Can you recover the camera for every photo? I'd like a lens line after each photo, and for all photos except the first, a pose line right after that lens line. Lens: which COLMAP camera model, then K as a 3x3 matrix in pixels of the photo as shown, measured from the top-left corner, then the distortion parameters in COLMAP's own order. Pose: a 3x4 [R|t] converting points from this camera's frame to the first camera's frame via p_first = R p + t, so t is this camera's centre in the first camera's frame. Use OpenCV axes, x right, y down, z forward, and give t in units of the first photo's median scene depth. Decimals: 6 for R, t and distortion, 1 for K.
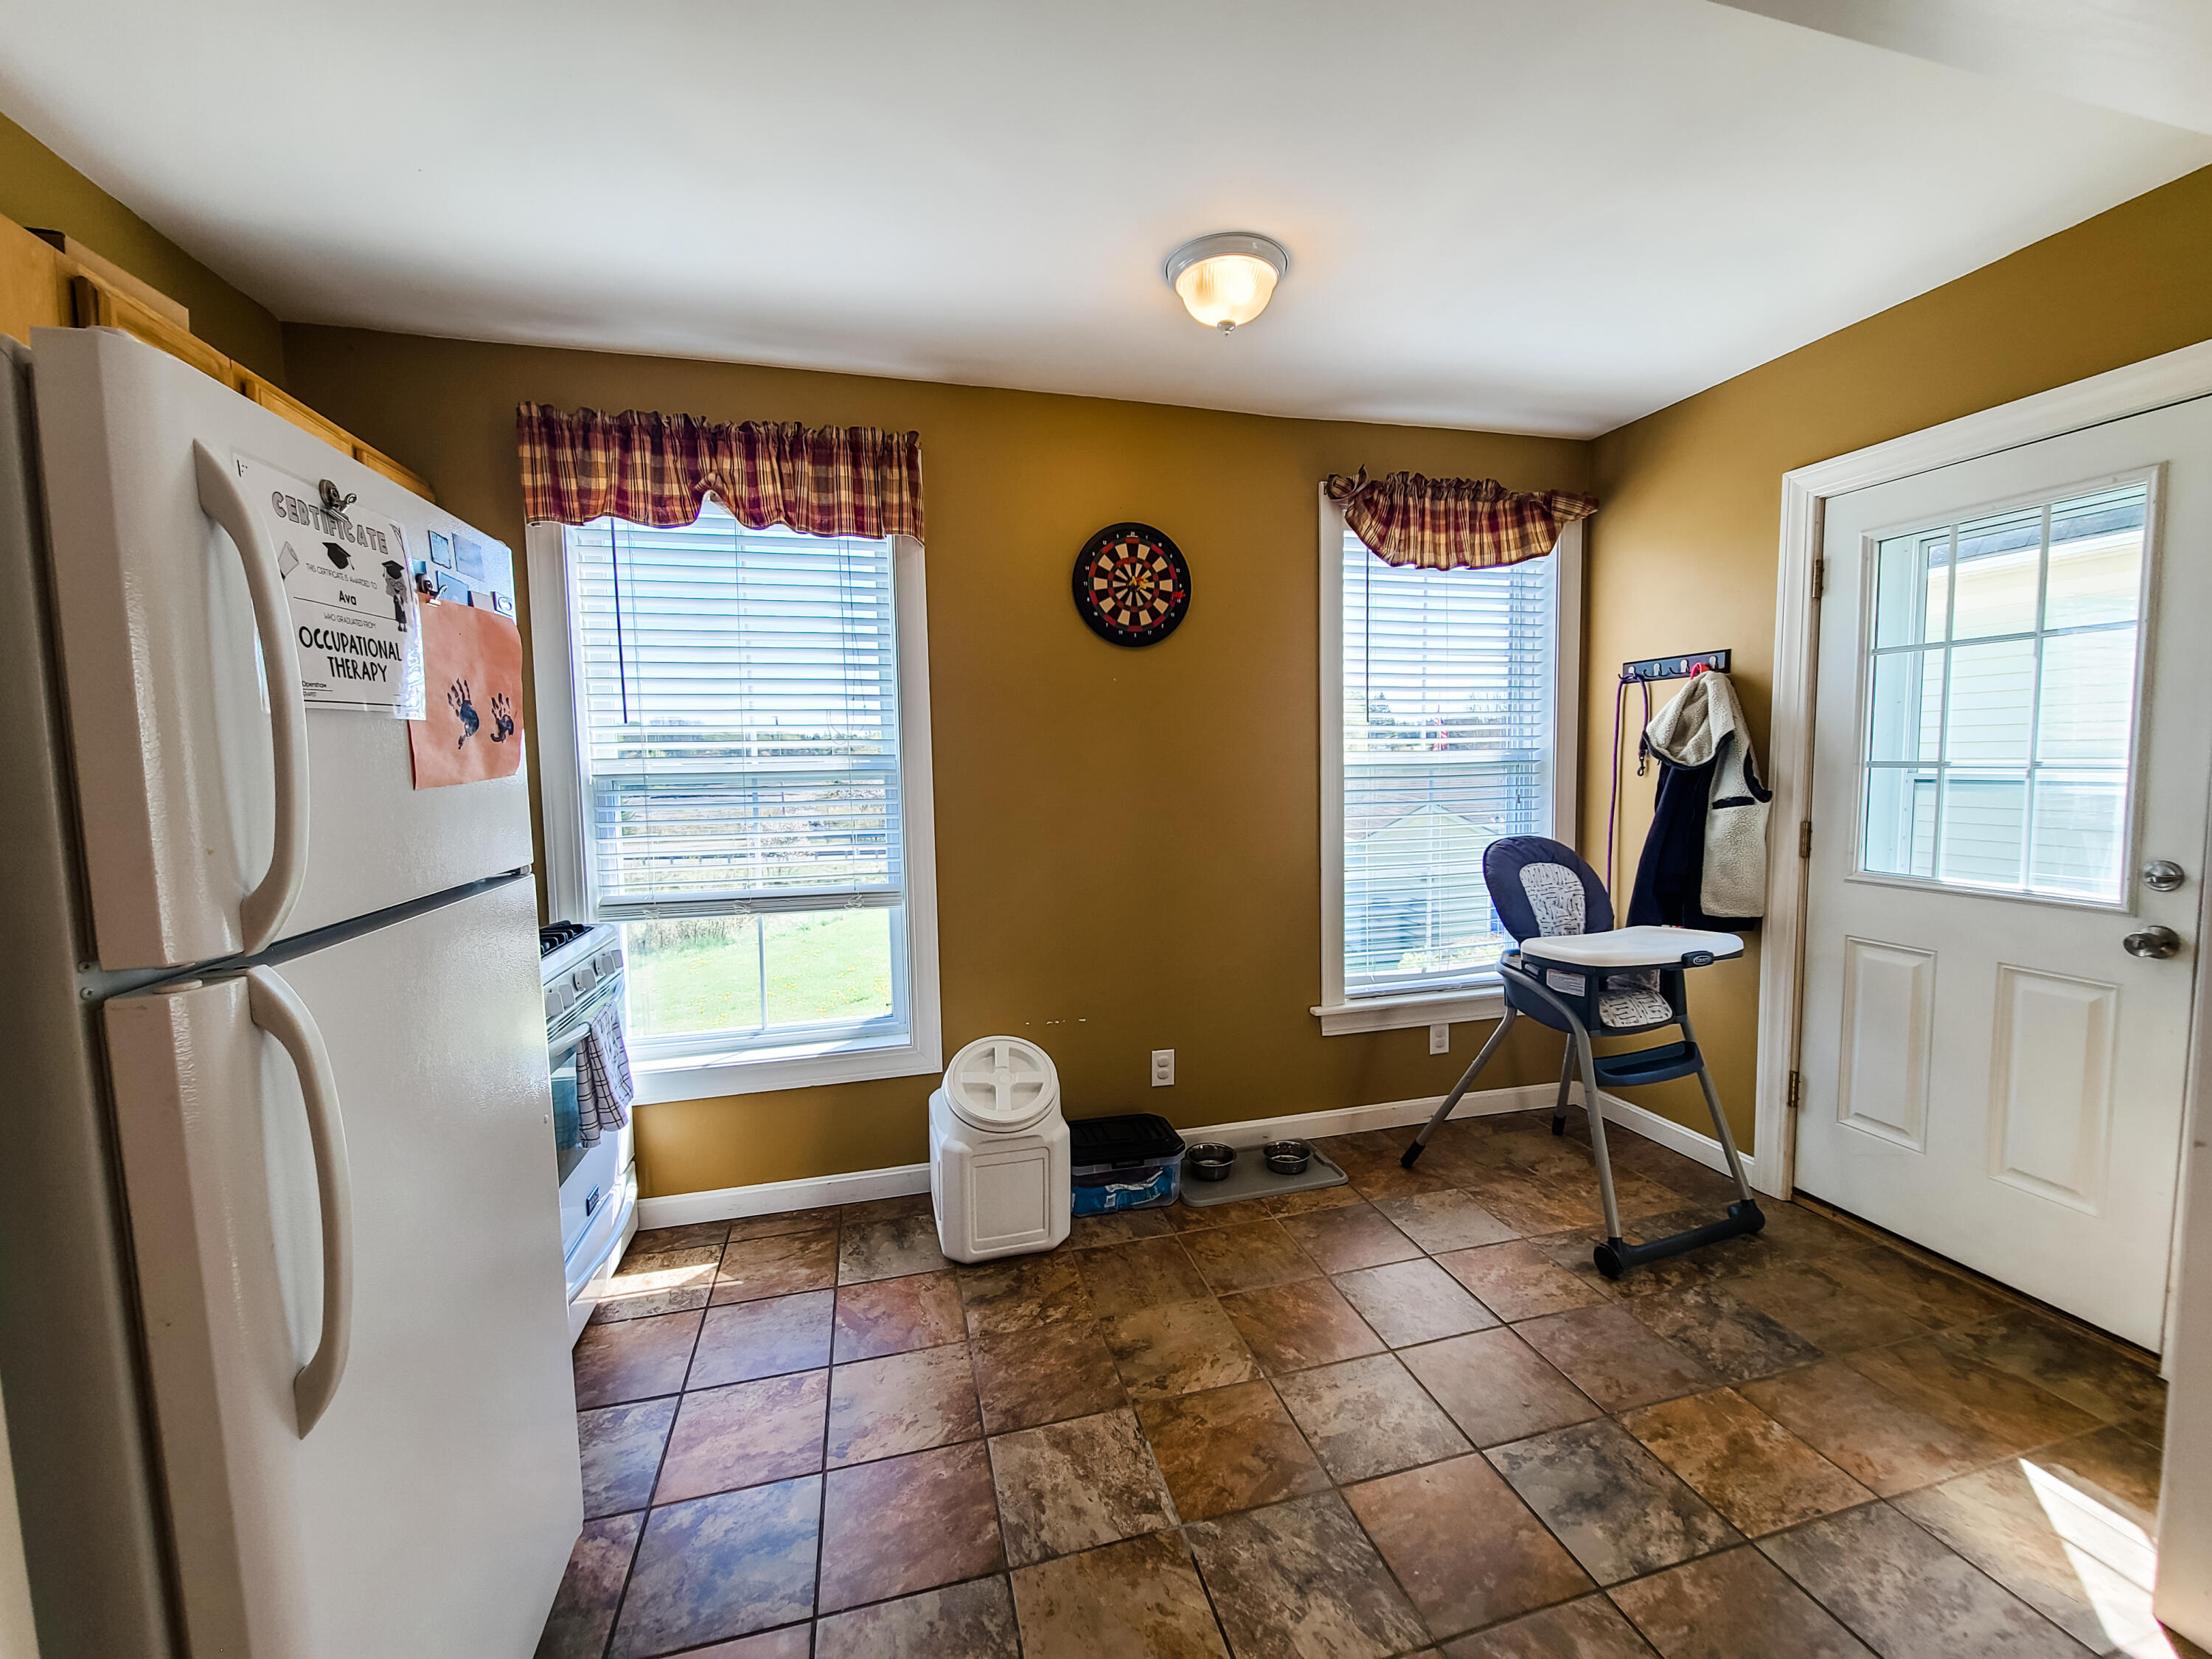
lens RADIAL K [[907.2, 0, 1122.4], [0, 907.2, 817.9], [0, 0, 1]] dist [-0.000158, -0.002721]
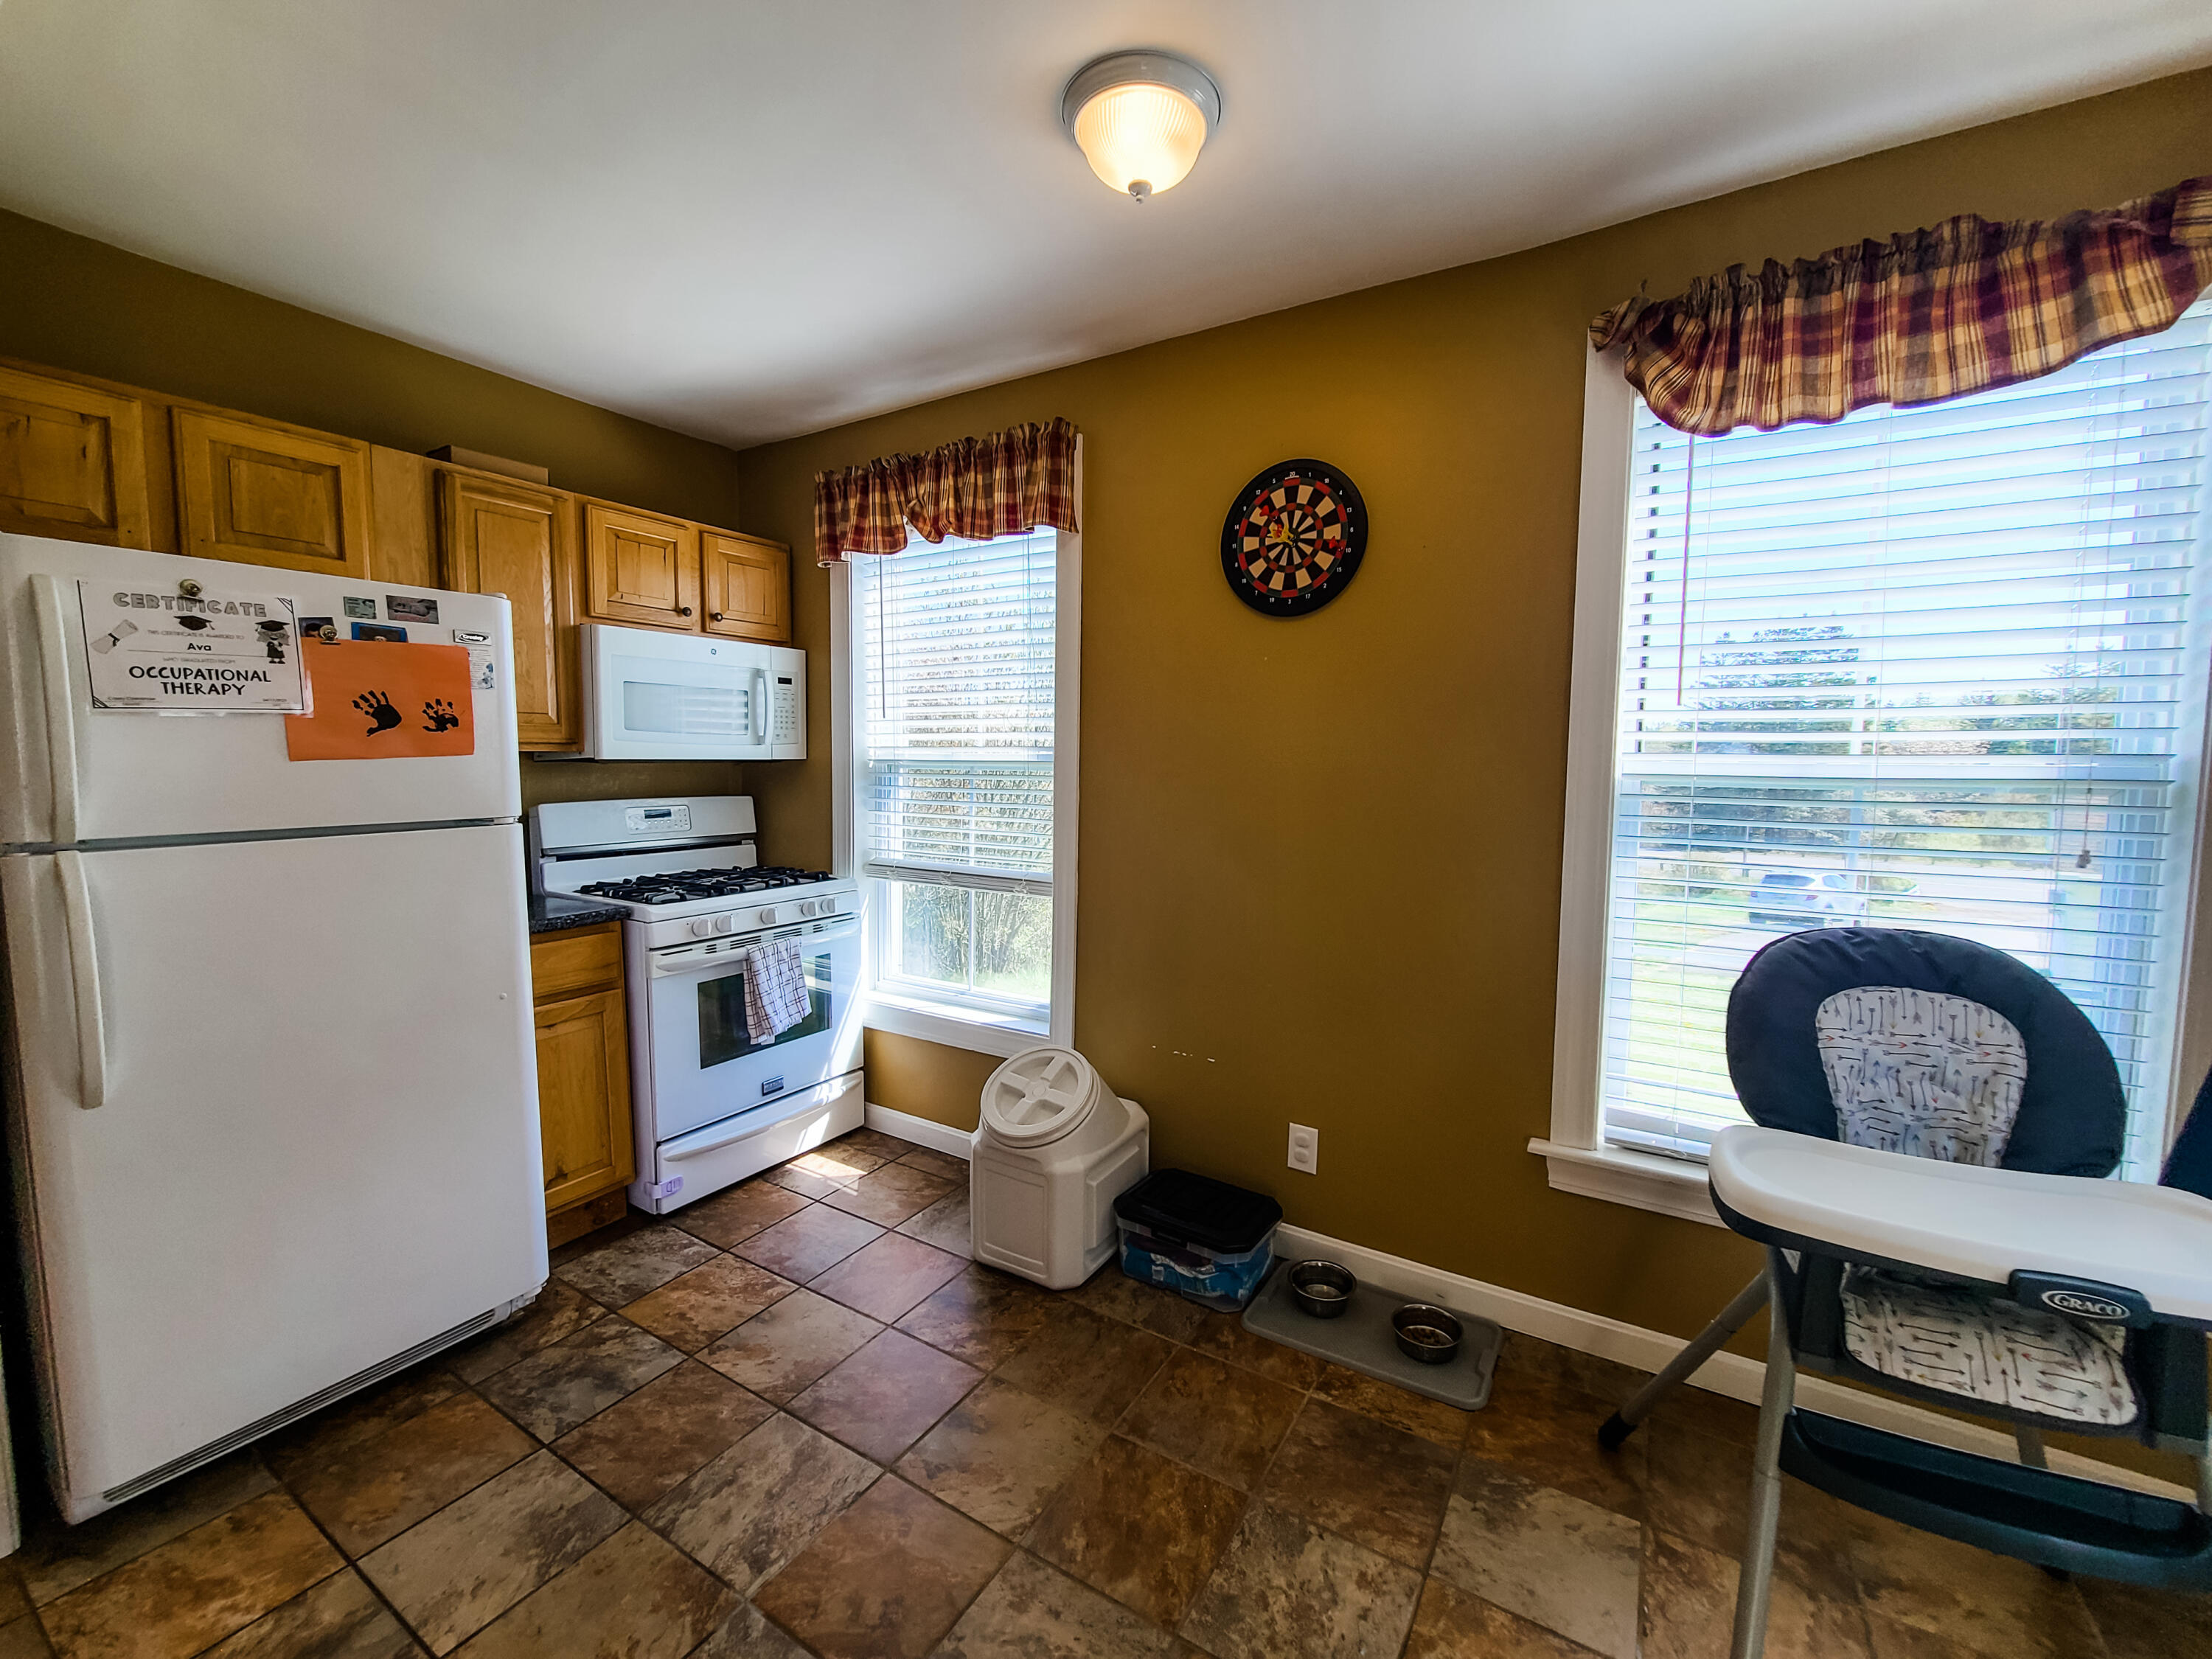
lens RADIAL K [[907.2, 0, 1122.4], [0, 907.2, 817.9], [0, 0, 1]] dist [-0.000158, -0.002721]
pose [[0.682914, 0.072175, -0.726925, 0.520715], [-0.065872, 0.997137, 0.037119, -0.032330], [0.727523, 0.022535, 0.685713, 0.358577]]
